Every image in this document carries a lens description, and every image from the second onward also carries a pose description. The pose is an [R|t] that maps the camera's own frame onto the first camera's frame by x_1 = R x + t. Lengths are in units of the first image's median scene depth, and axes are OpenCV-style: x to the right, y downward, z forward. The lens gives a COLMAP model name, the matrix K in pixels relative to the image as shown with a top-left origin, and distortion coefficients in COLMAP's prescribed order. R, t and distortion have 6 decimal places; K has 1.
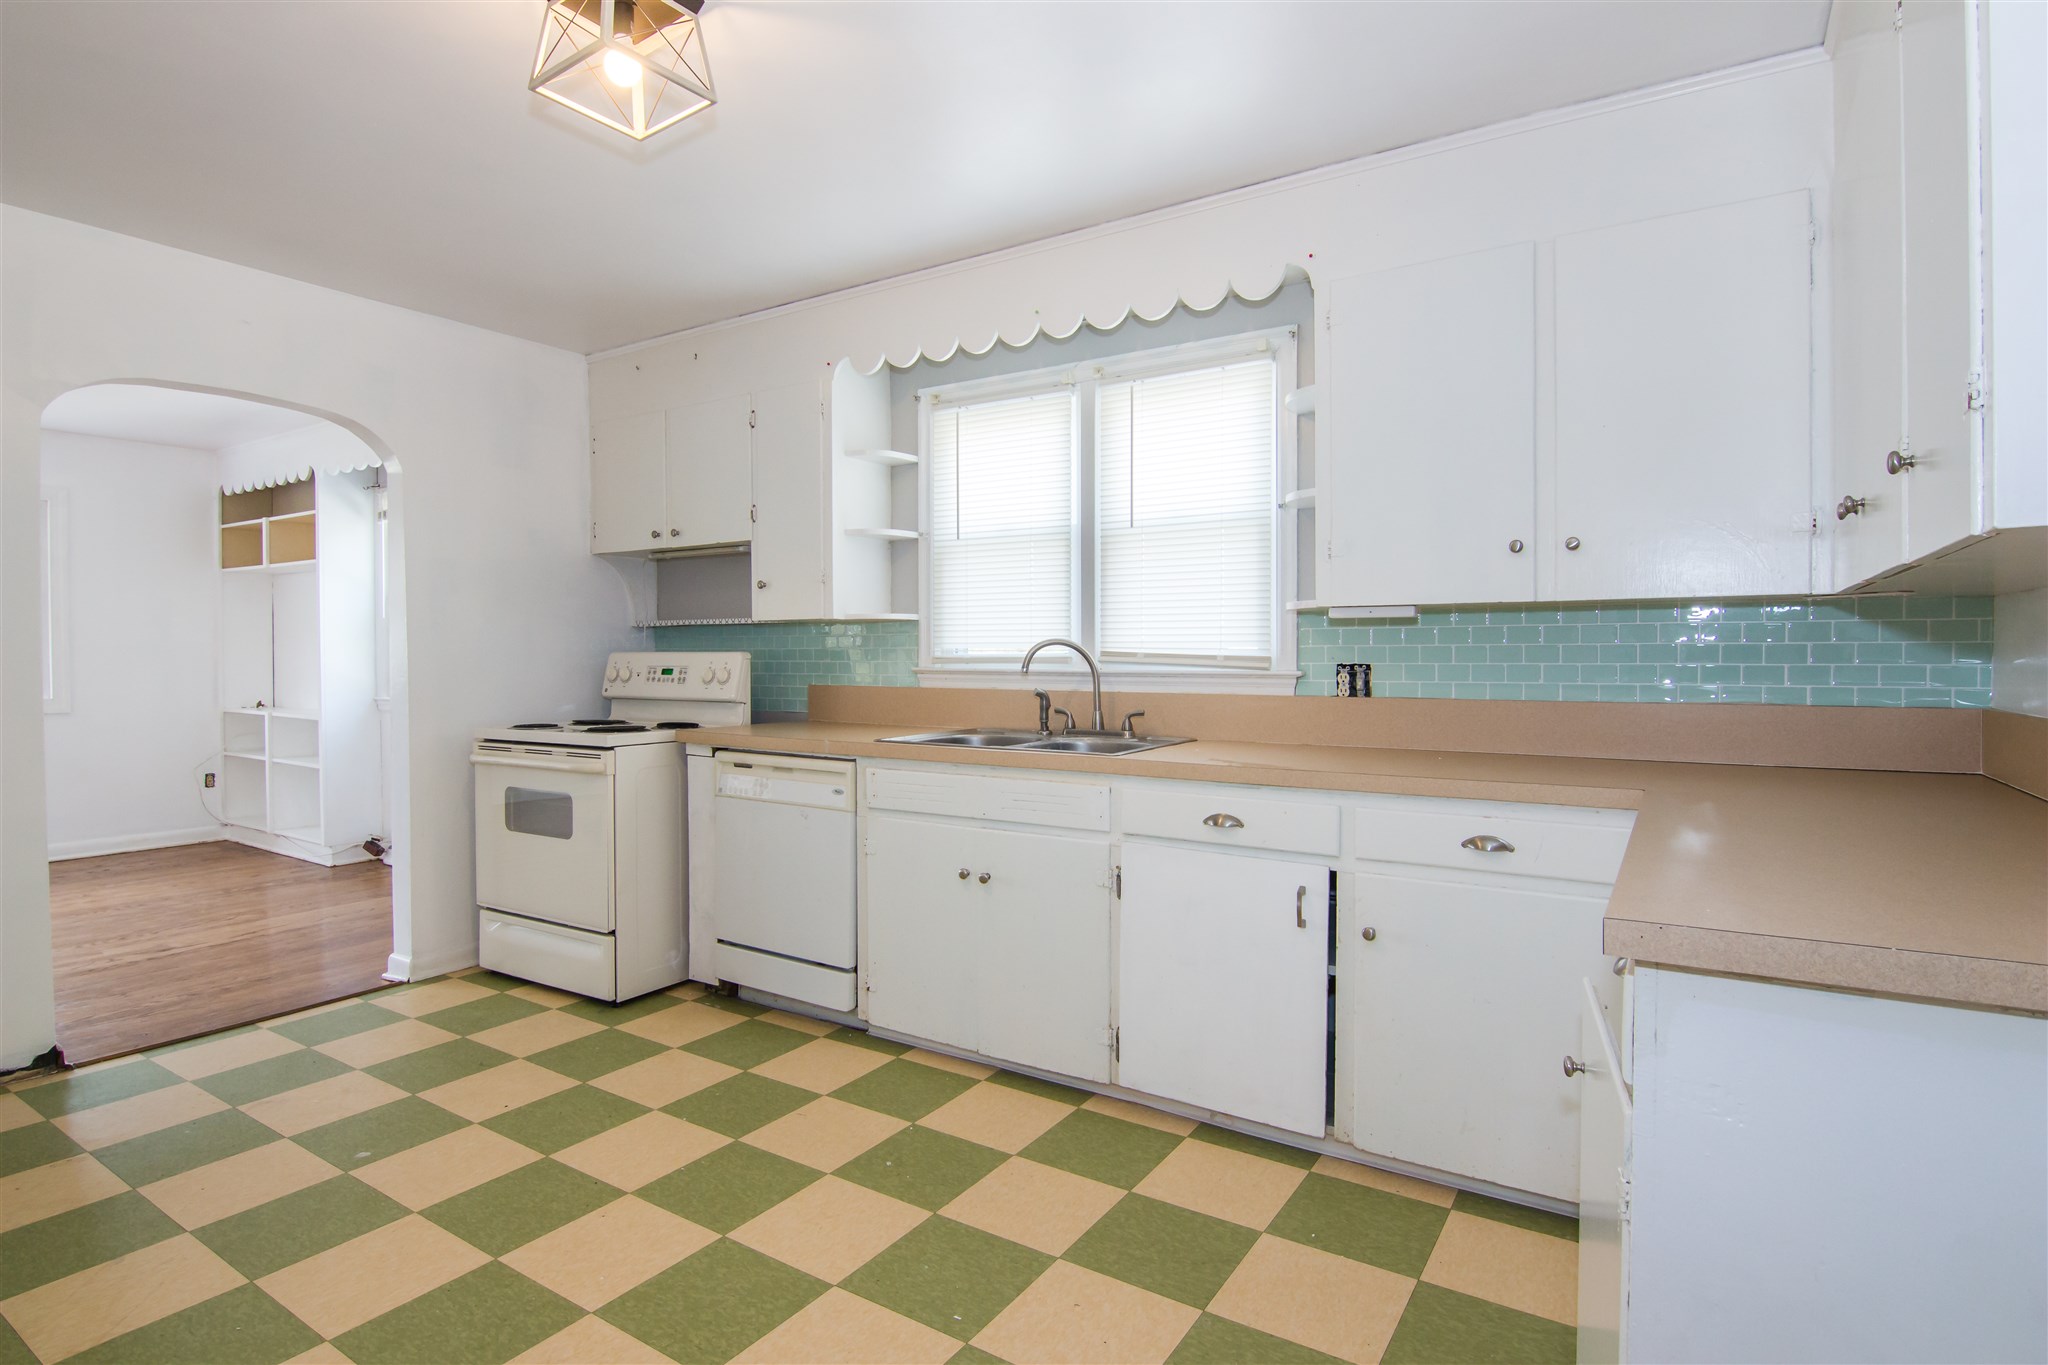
lens RADIAL K [[1039.1, 0, 1026.4], [0, 1039.1, 667.7], [0, 0, 1]] dist [-0.005647, -0.011021]
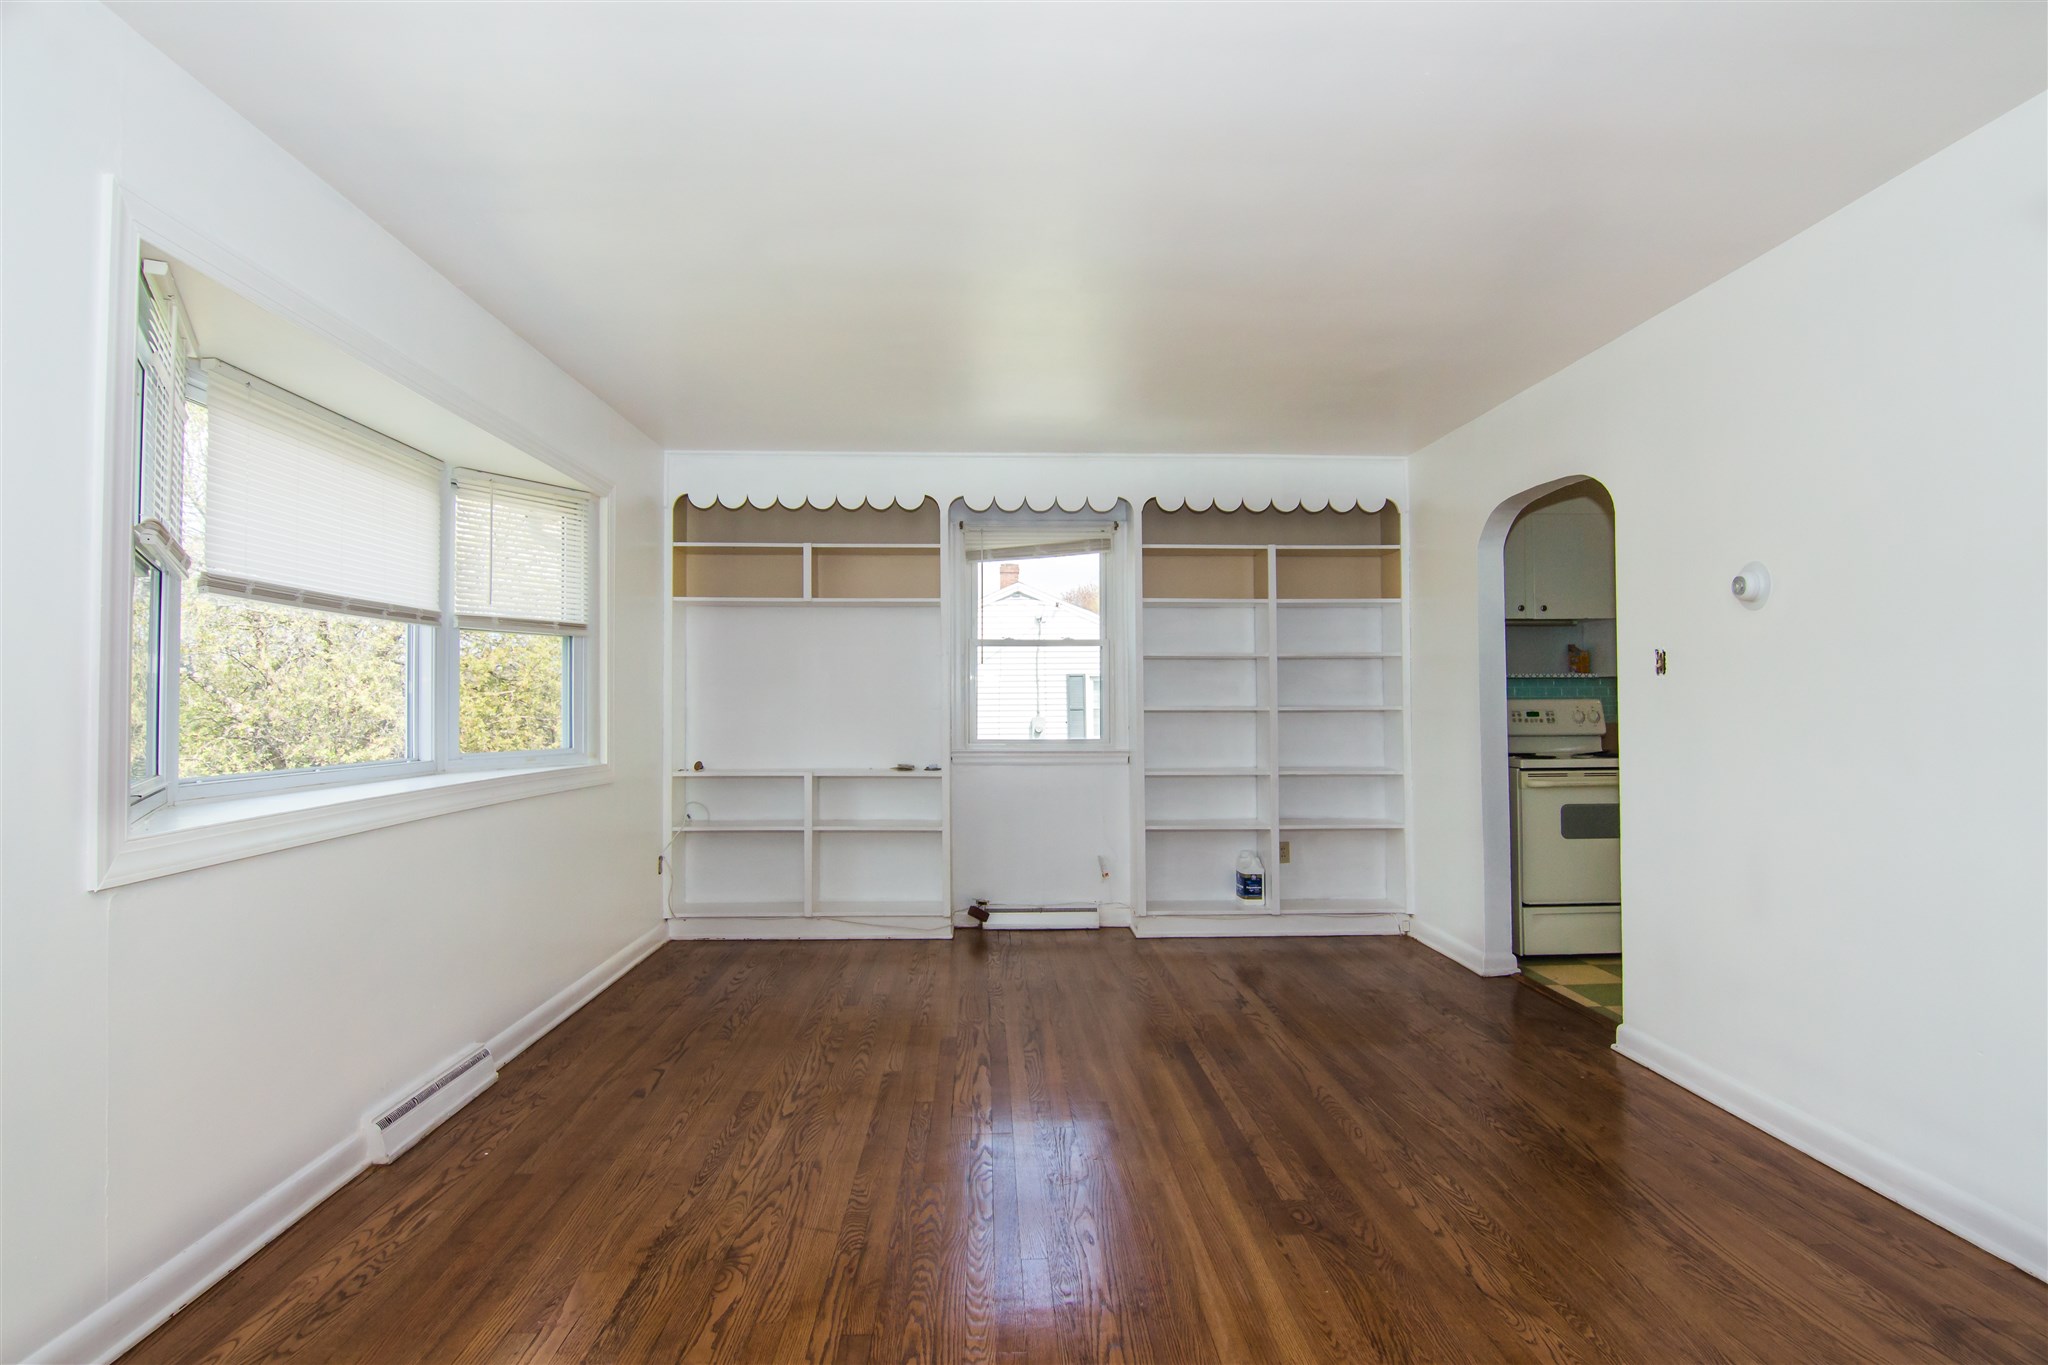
lens RADIAL K [[1039.1, 0, 1002.9], [0, 1039.1, 689.5], [0, 0, 1]] dist [-0.005647, -0.011021]
pose [[0.833574, 0.008301, 0.552345, -1.164697], [0.009305, 0.999534, -0.029064, 0.003482], [-0.552329, 0.029367, 0.833109, 0.211941]]
